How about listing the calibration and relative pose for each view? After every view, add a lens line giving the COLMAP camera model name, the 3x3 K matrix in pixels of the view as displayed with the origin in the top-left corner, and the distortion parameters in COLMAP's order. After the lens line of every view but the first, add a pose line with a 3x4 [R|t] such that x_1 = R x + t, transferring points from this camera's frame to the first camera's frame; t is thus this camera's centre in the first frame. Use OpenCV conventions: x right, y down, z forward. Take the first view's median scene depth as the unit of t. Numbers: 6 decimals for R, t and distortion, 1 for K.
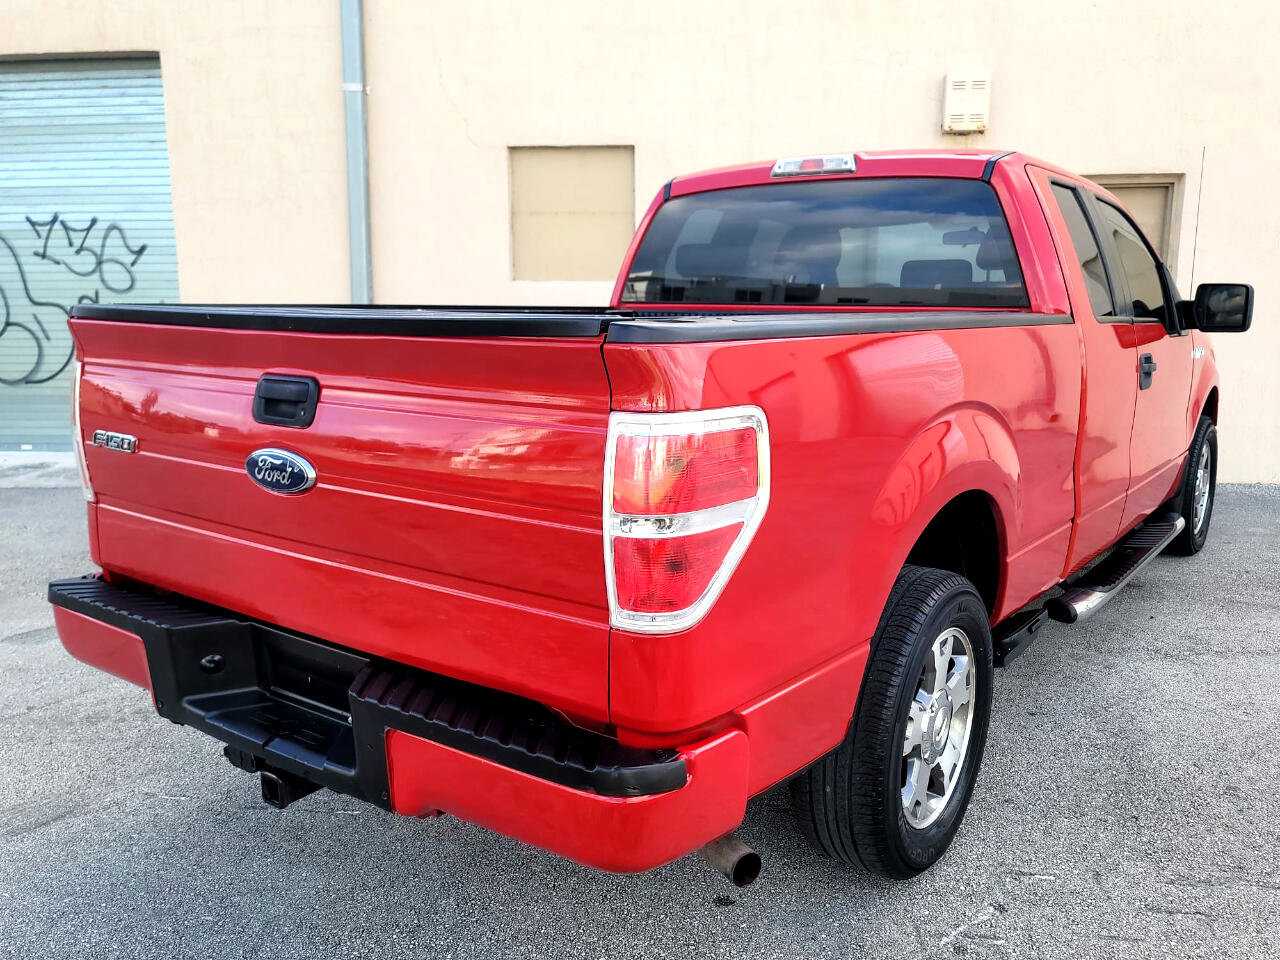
lens RADIAL K [[1048.9, 0, 636.9], [0, 1048.9, 448.0], [0, 0, 1]] dist [0.052141, -0.016526]
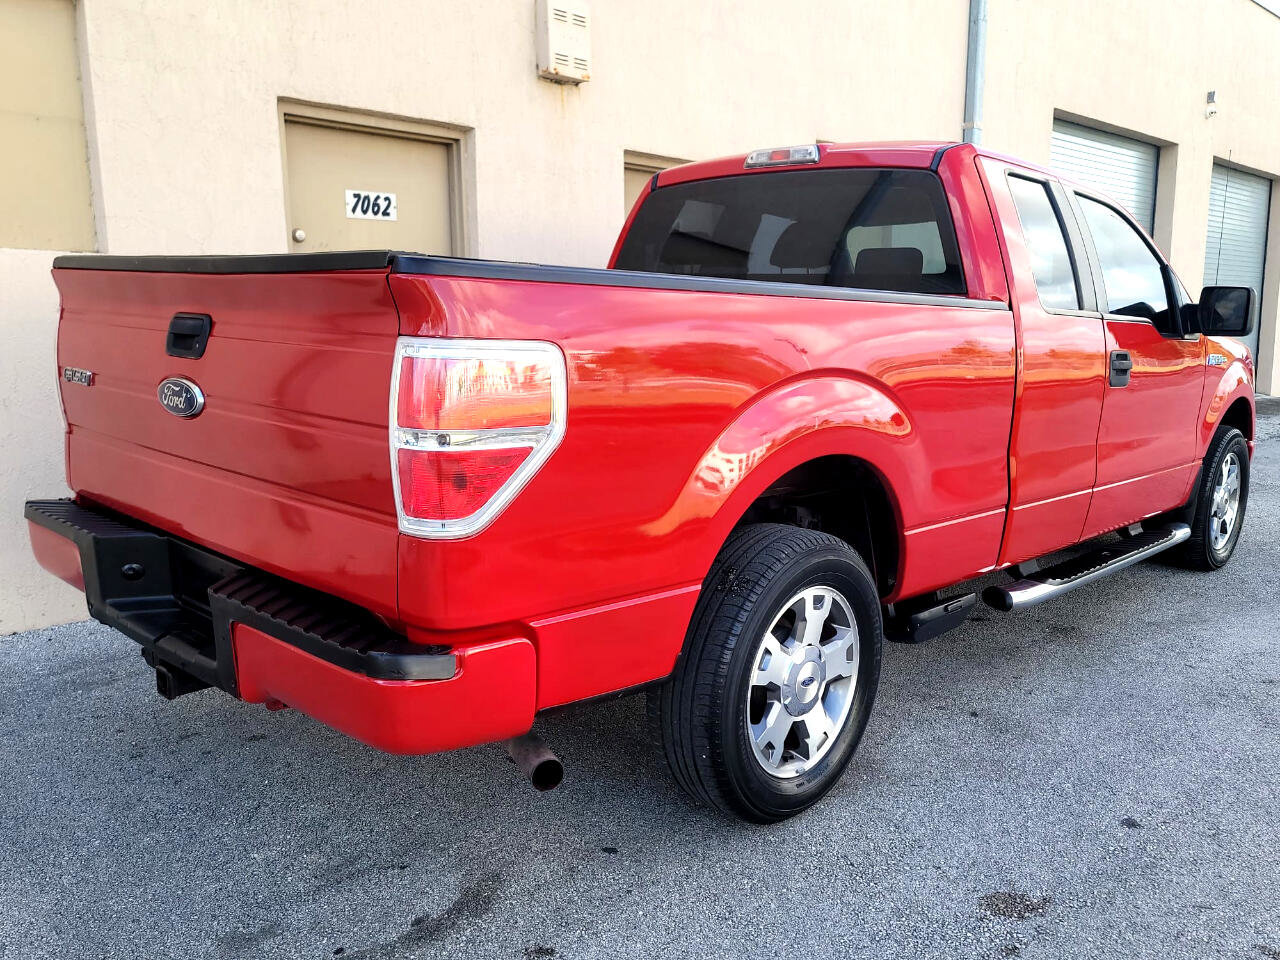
lens RADIAL K [[1048.9, 0, 636.9], [0, 1048.9, 448.0], [0, 0, 1]] dist [0.052141, -0.016526]
pose [[0.991261, 0.046713, -0.123365, 0.279281], [-0.049014, 0.998675, -0.015684, 0.067548], [0.122469, 0.021593, 0.992237, -0.059847]]
